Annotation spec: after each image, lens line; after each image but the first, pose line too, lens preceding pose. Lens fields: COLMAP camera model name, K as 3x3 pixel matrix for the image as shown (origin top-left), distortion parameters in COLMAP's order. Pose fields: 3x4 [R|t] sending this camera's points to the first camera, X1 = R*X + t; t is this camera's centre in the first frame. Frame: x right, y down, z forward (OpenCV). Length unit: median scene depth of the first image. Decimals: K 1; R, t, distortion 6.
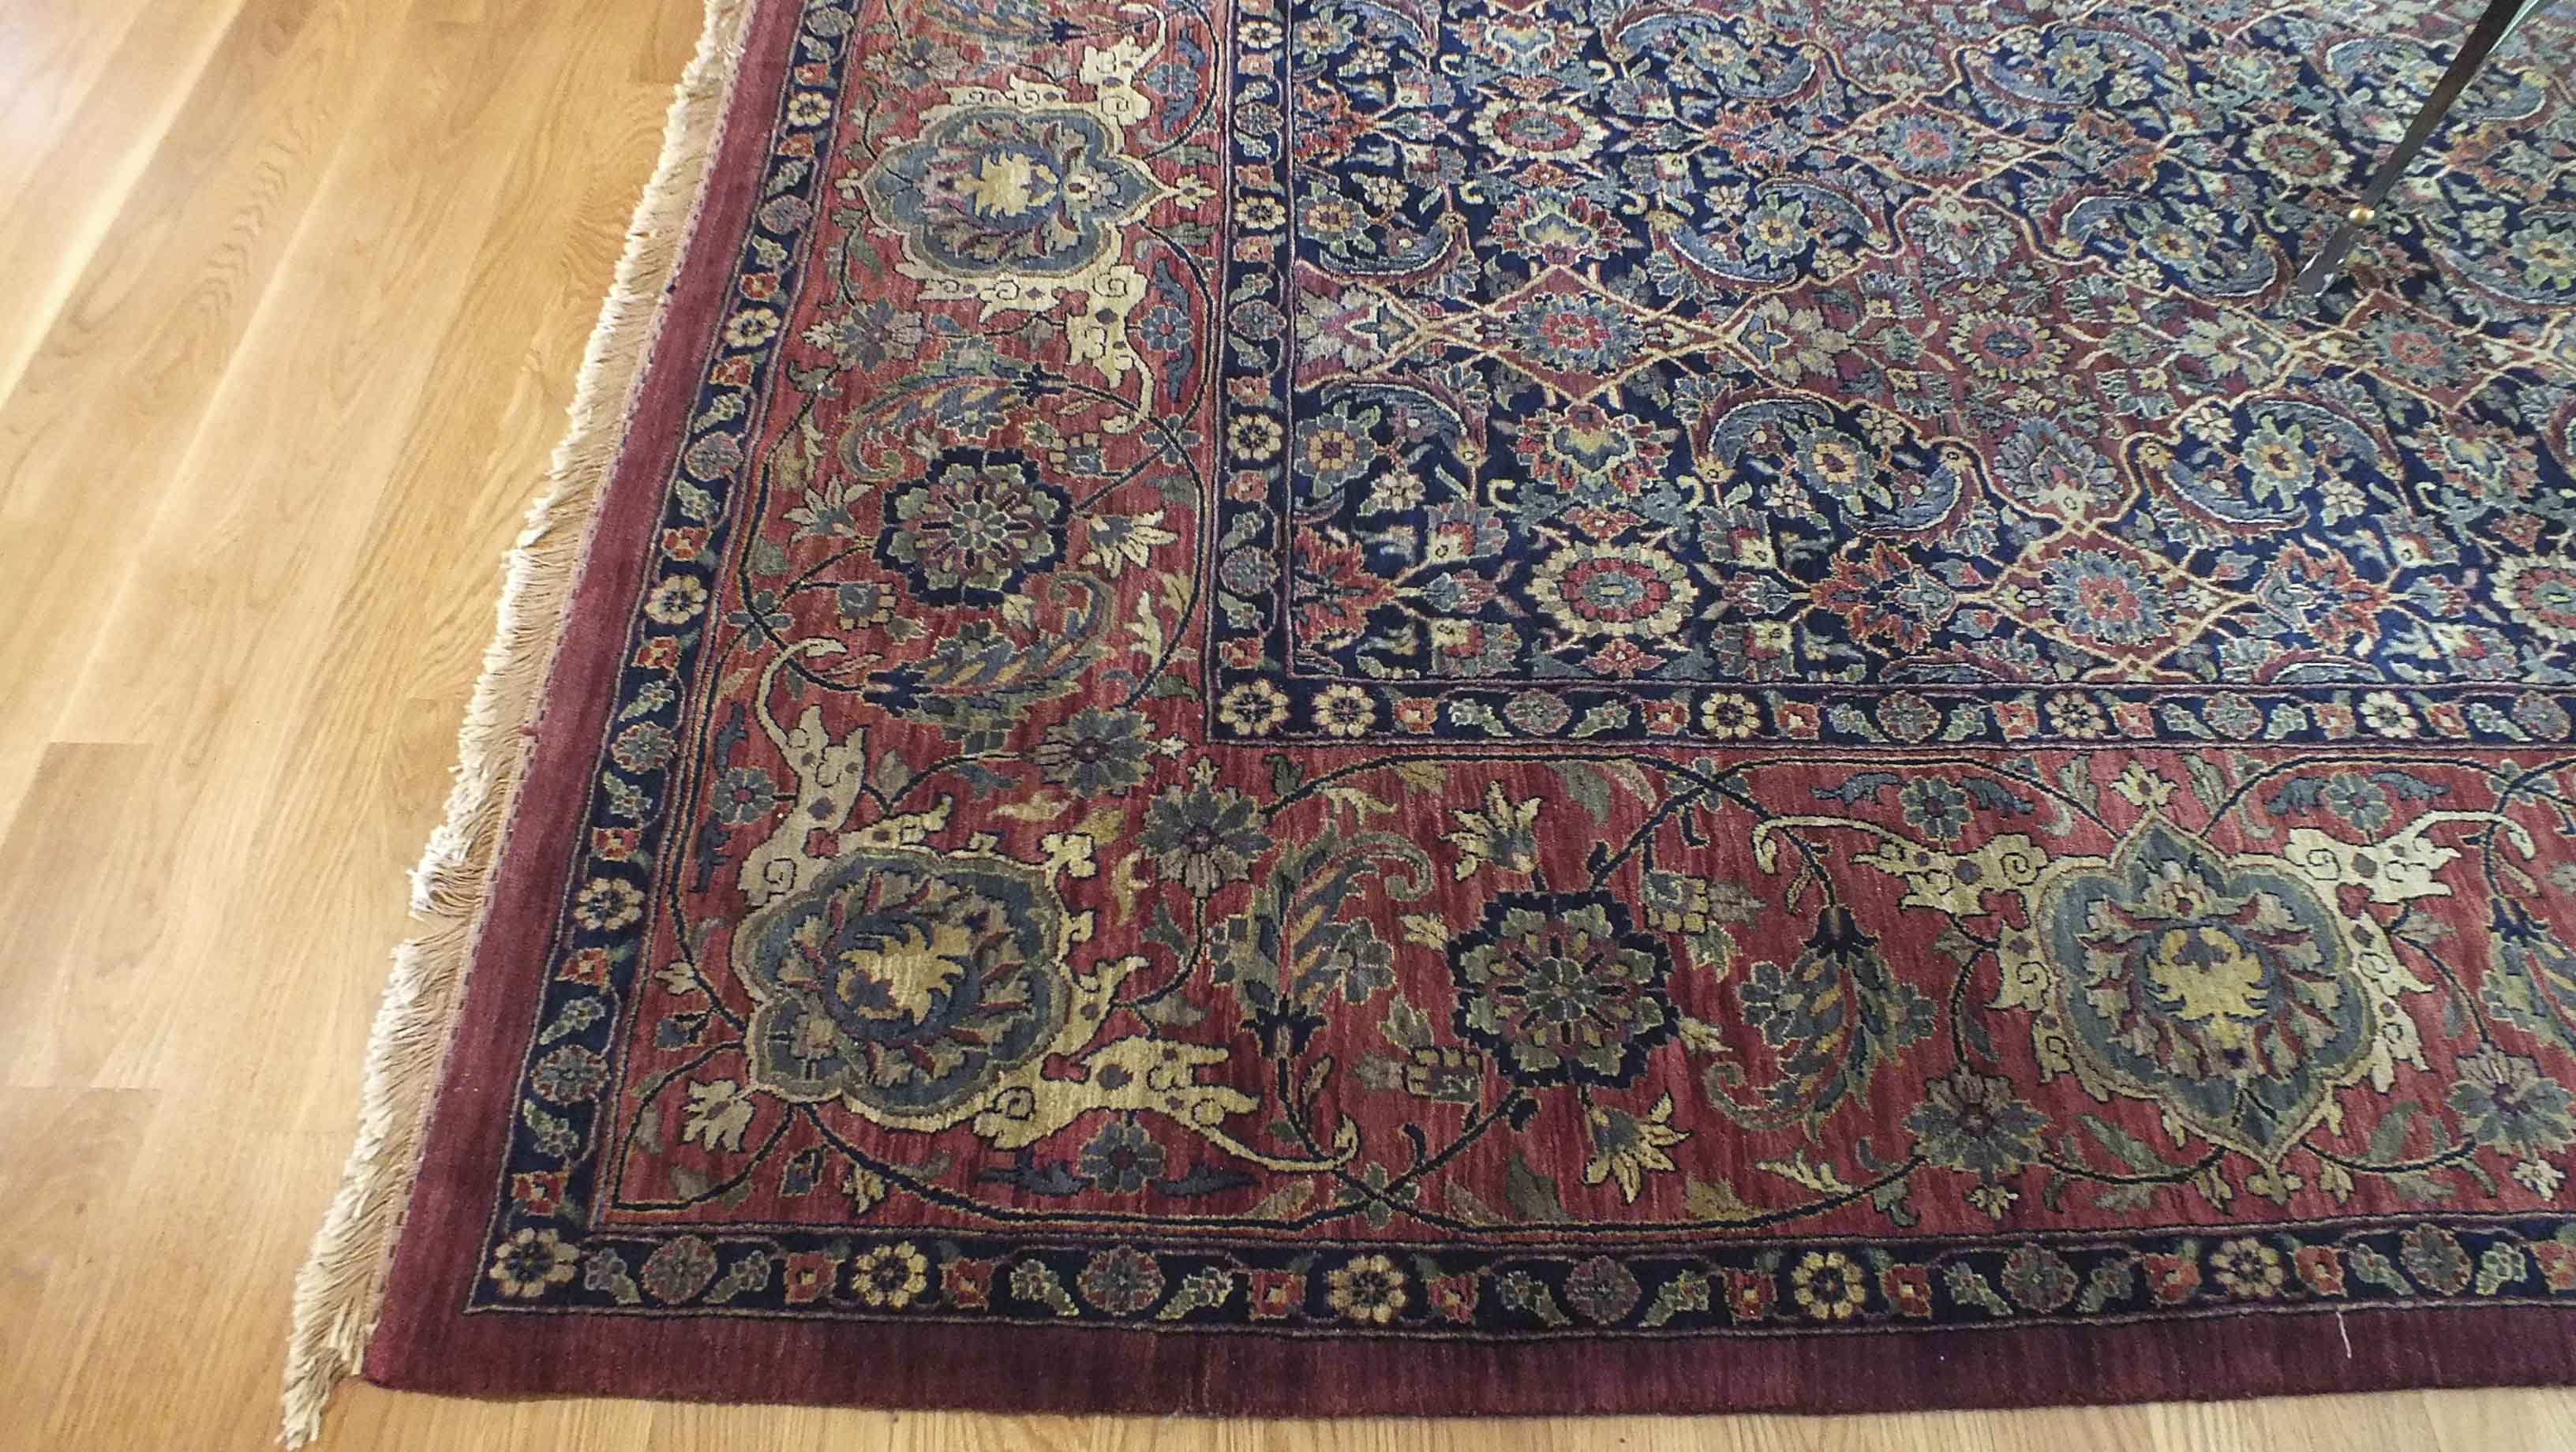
lens RADIAL K [[1753.0, 0, 1288.0], [0, 1753.0, 726.0], [0, 0, 1]] dist [-0.086485, 0.037332]
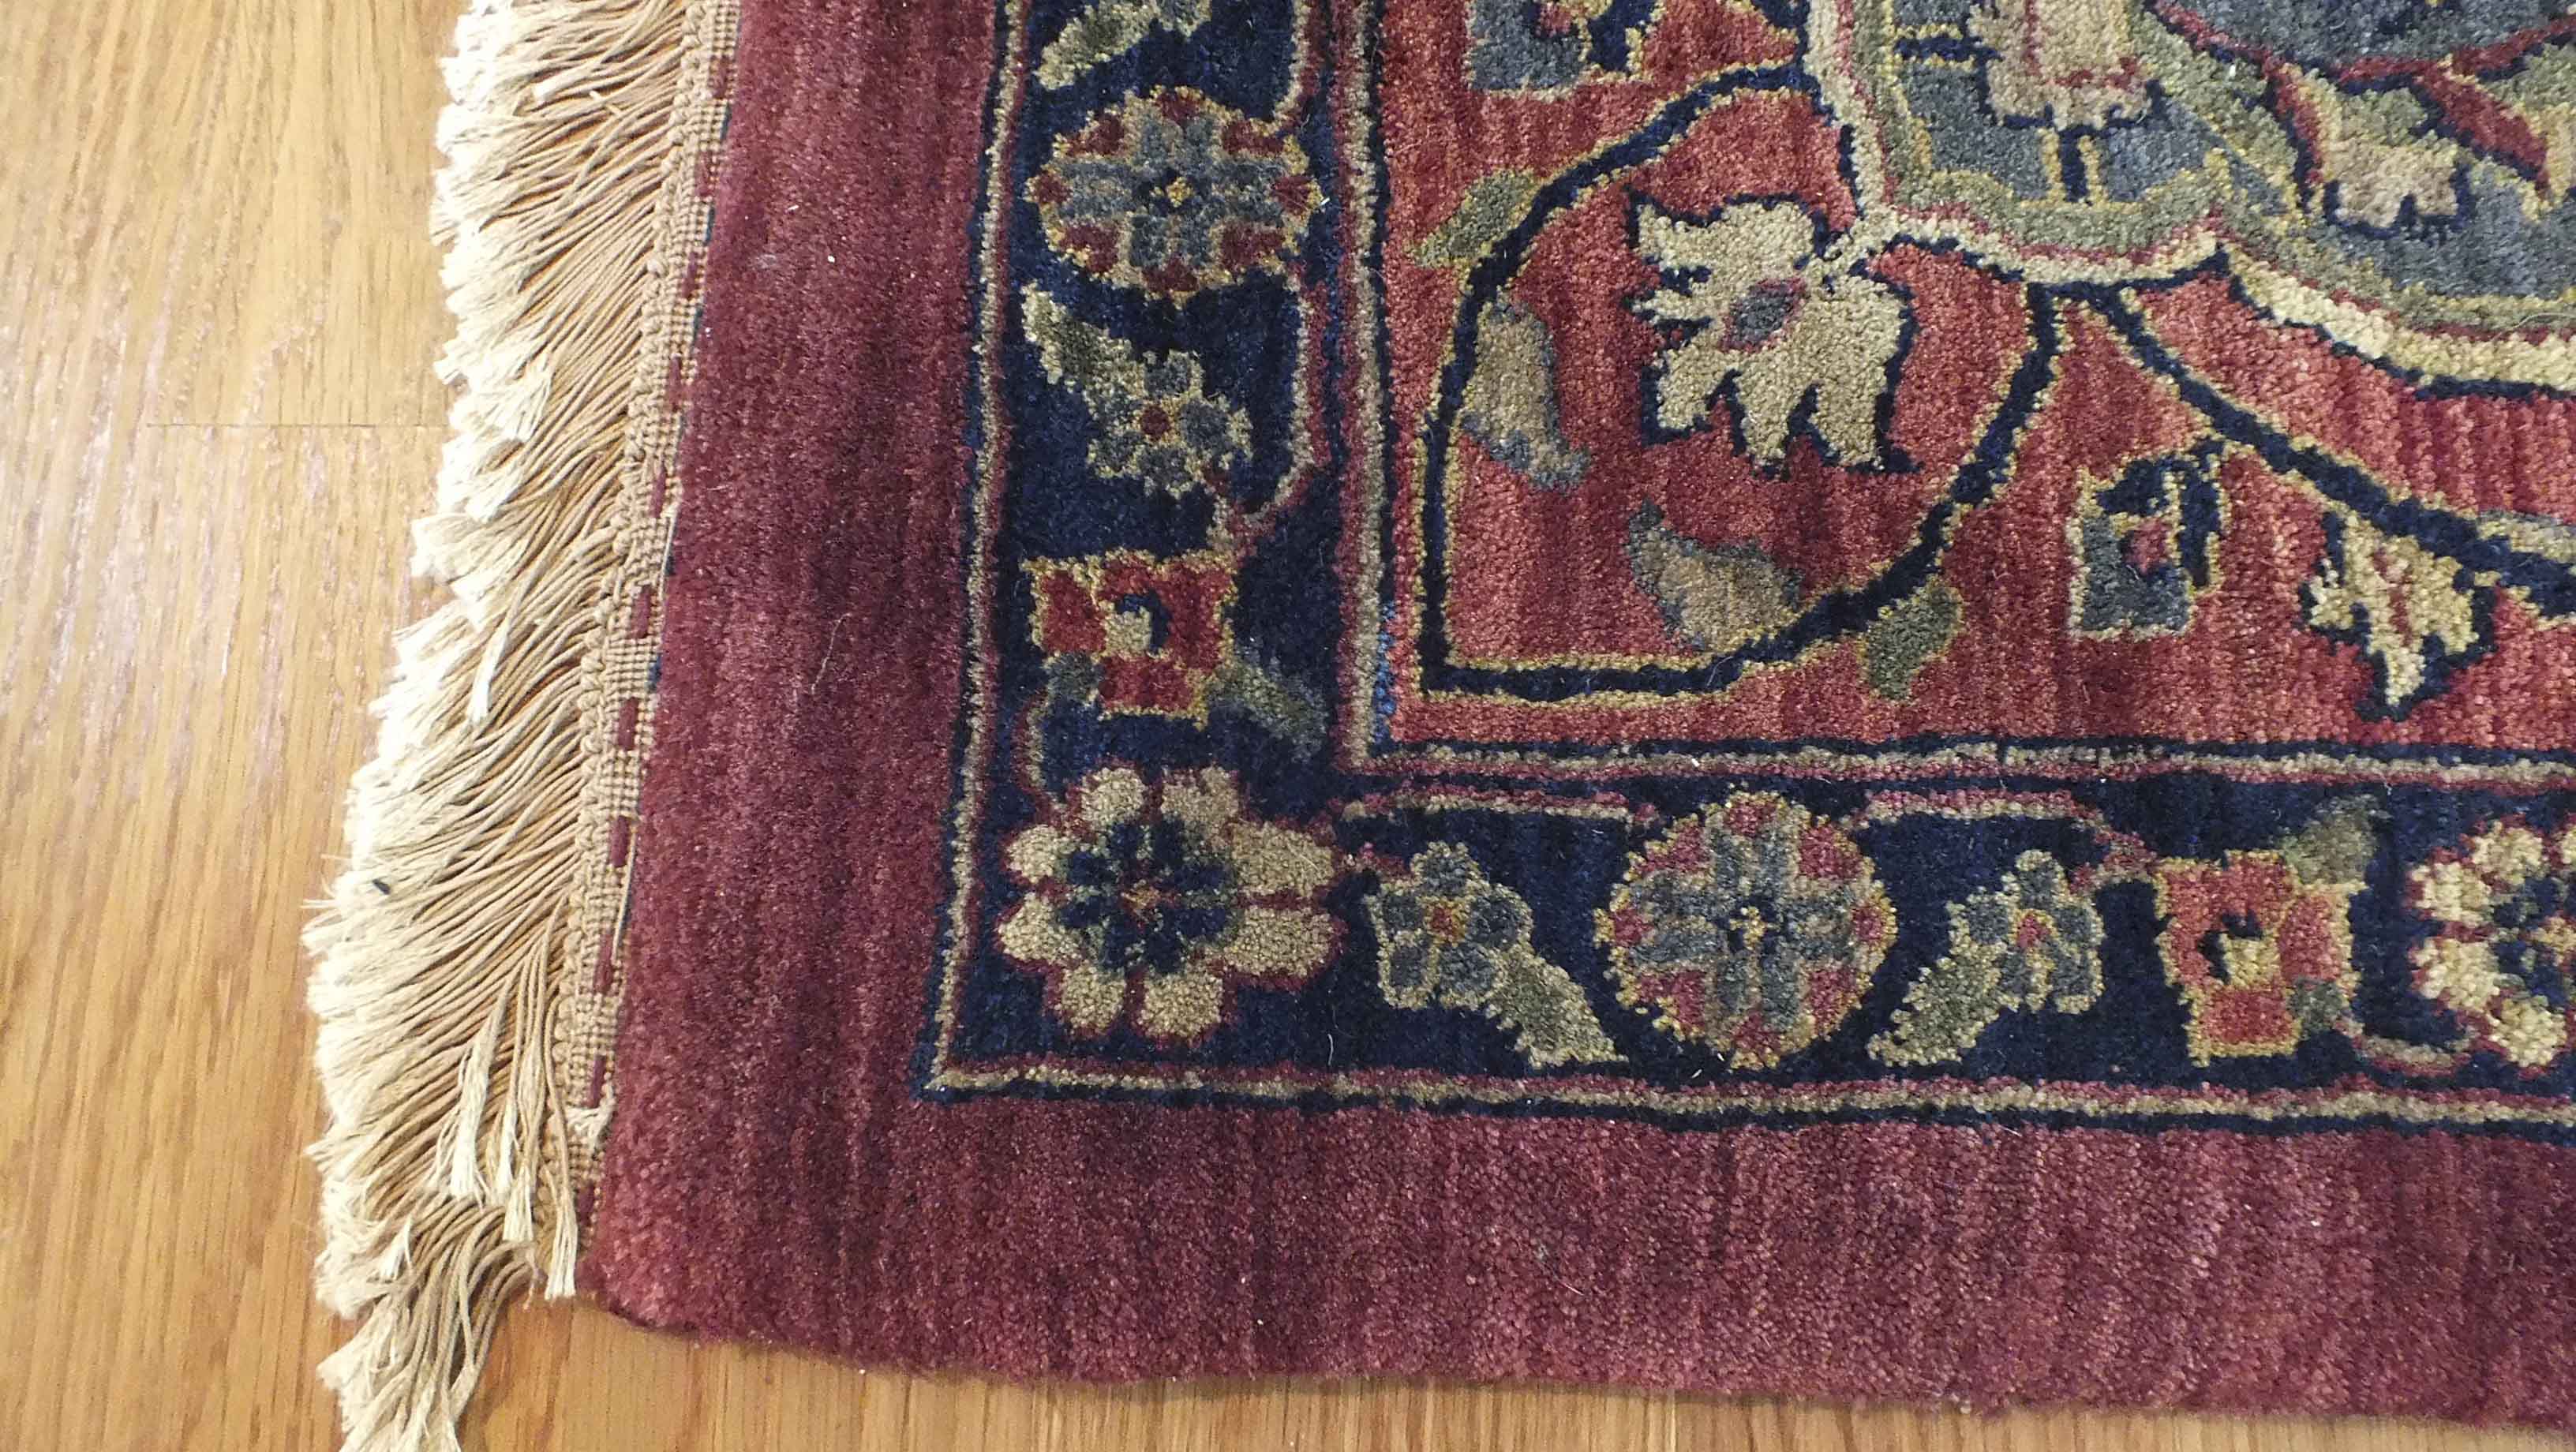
lens RADIAL K [[1753.0, 0, 1288.0], [0, 1753.0, 726.0], [0, 0, 1]] dist [-0.086485, 0.037332]
pose [[0.996340, 0.012695, -0.084535, -0.382776], [0.019580, 0.928726, 0.370248, 0.183362], [0.083210, -0.370548, 0.925078, 0.735231]]
